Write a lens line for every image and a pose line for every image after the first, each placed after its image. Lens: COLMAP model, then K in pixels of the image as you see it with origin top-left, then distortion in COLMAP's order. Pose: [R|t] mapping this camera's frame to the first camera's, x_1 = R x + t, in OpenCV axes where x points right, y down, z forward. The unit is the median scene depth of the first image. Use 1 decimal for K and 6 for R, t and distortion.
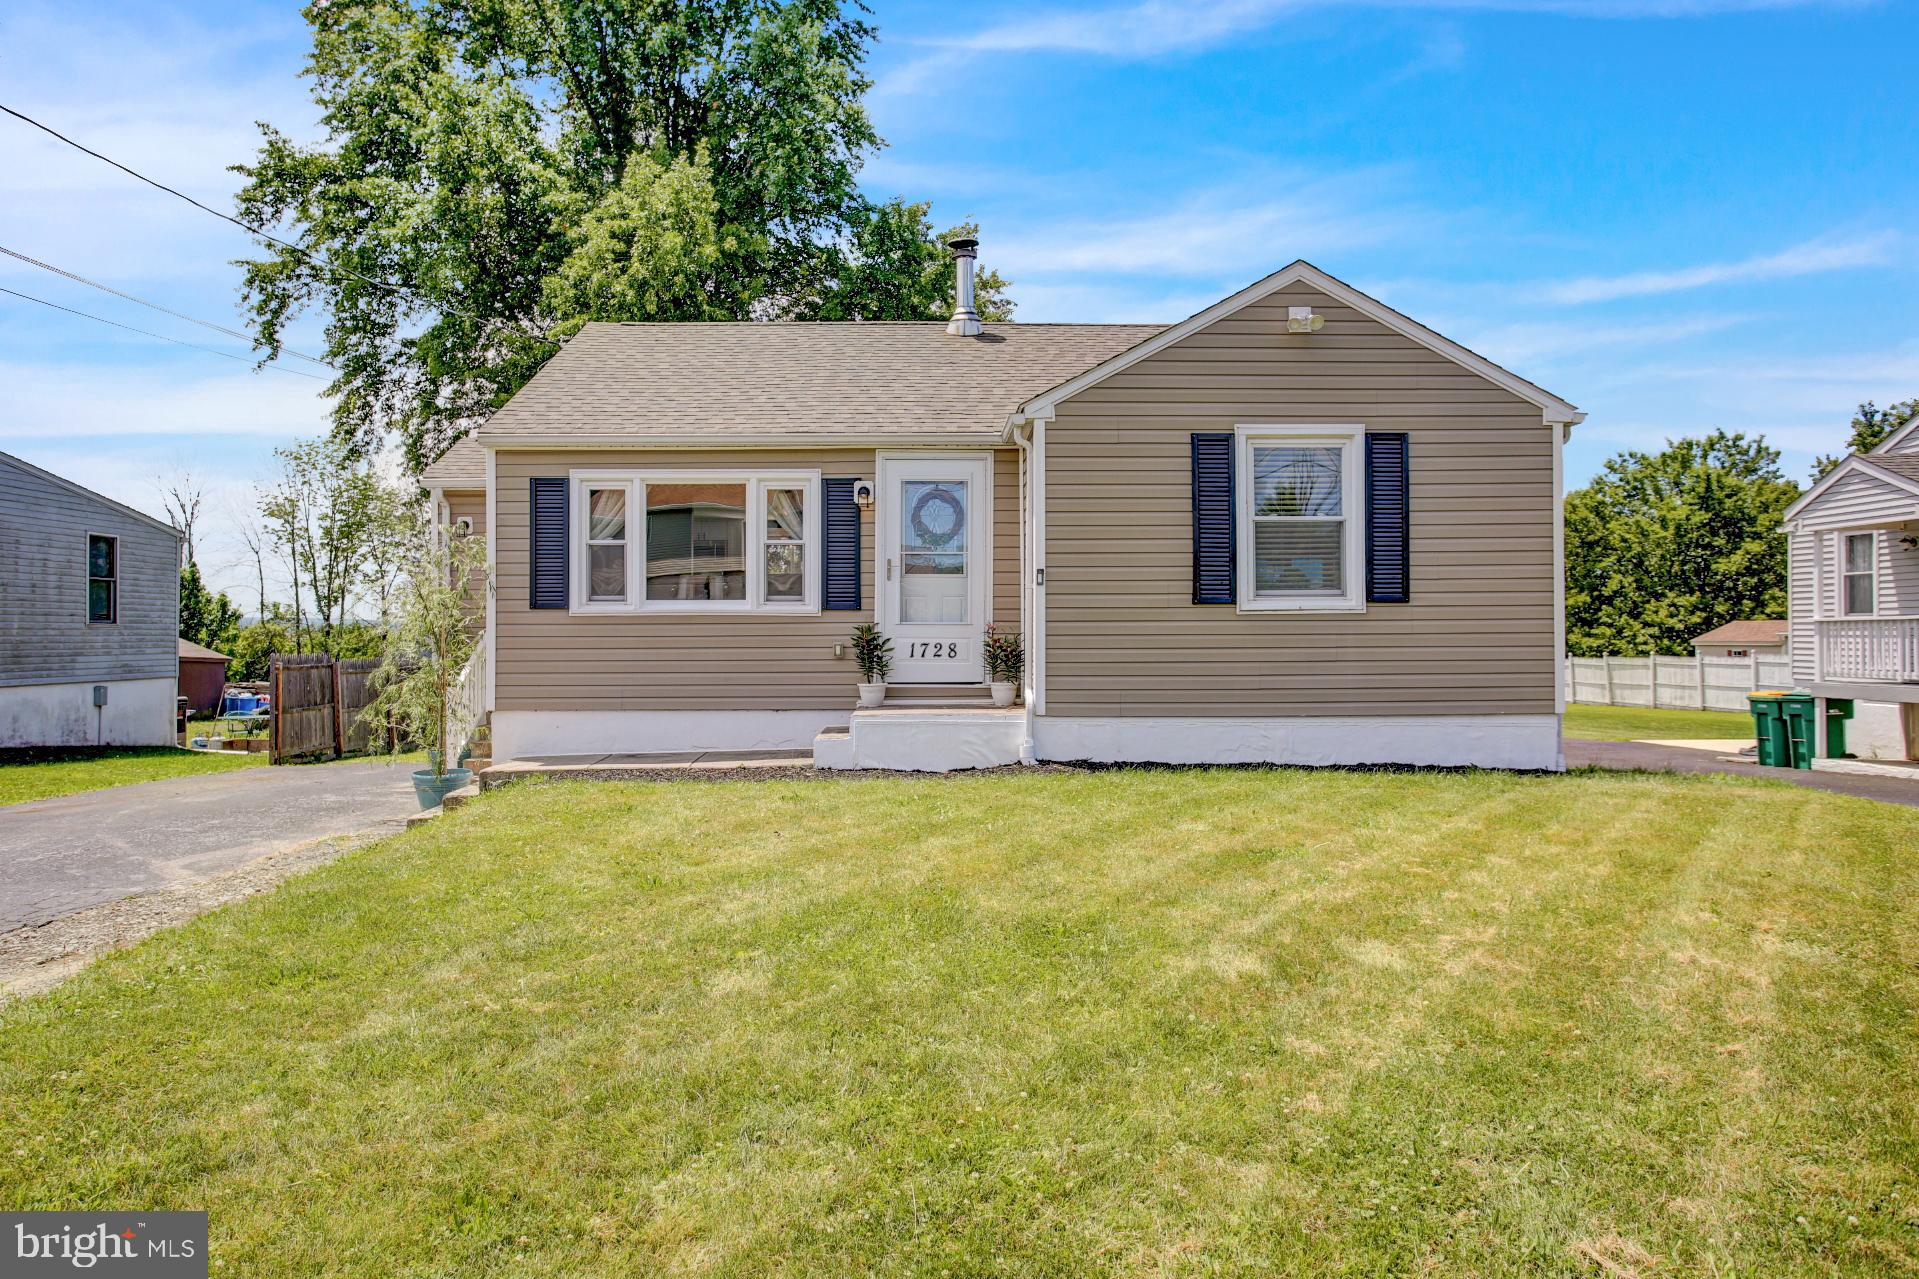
lens RADIAL K [[1310.9, 0, 959.5], [0, 1310.9, 639.5], [0, 0, 1]] dist [0.004220, -0.000540]
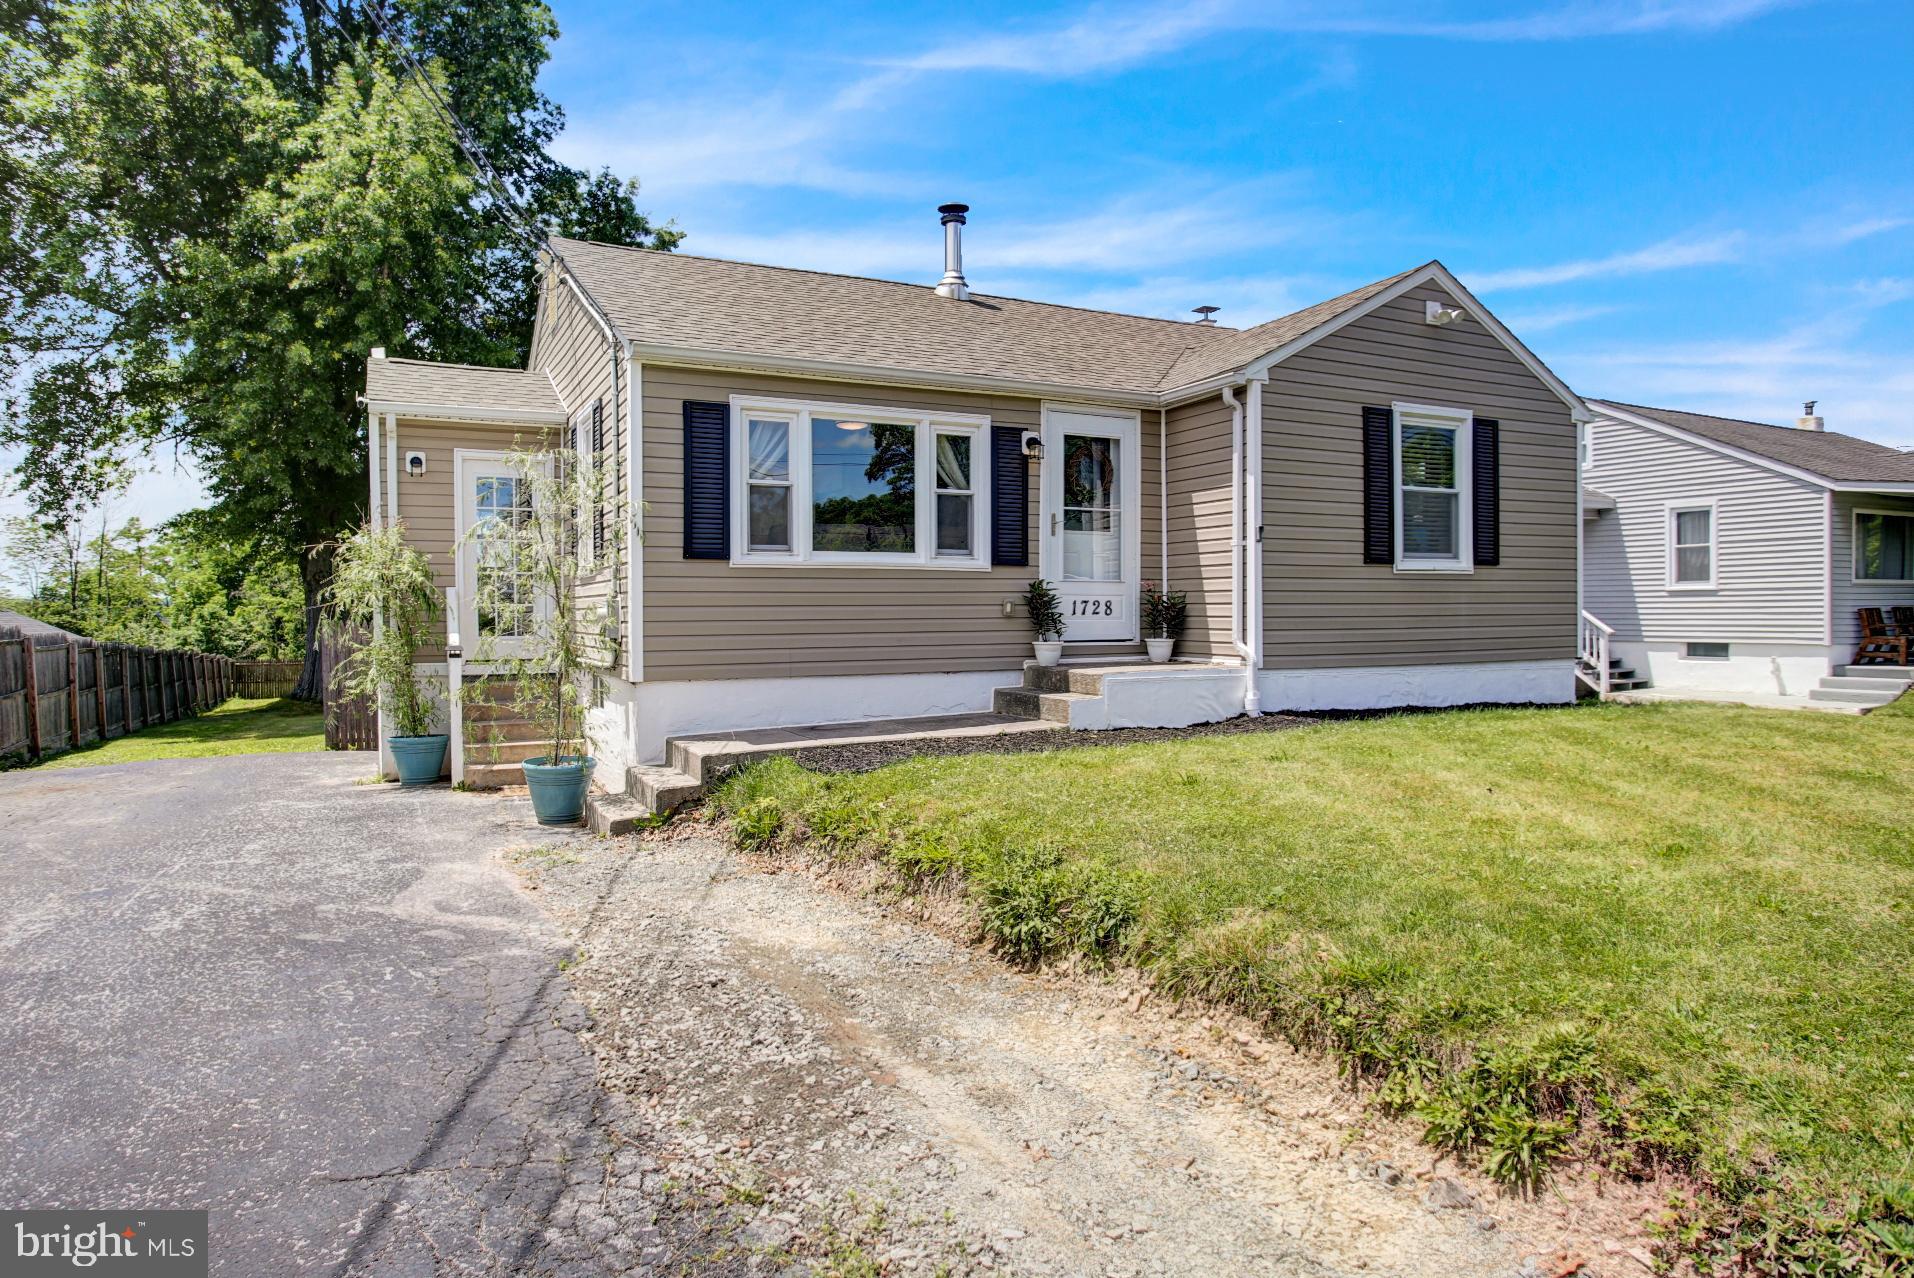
lens RADIAL K [[1114.0, 0, 958.4], [0, 1114.0, 625.3], [0, 0, 1]] dist [-0.004157, 0.002965]
pose [[0.896708, -0.007166, 0.442565, -0.484198], [0.004390, 0.999964, 0.007296, 0.014822], [-0.442601, -0.004600, 0.896707, 0.288910]]
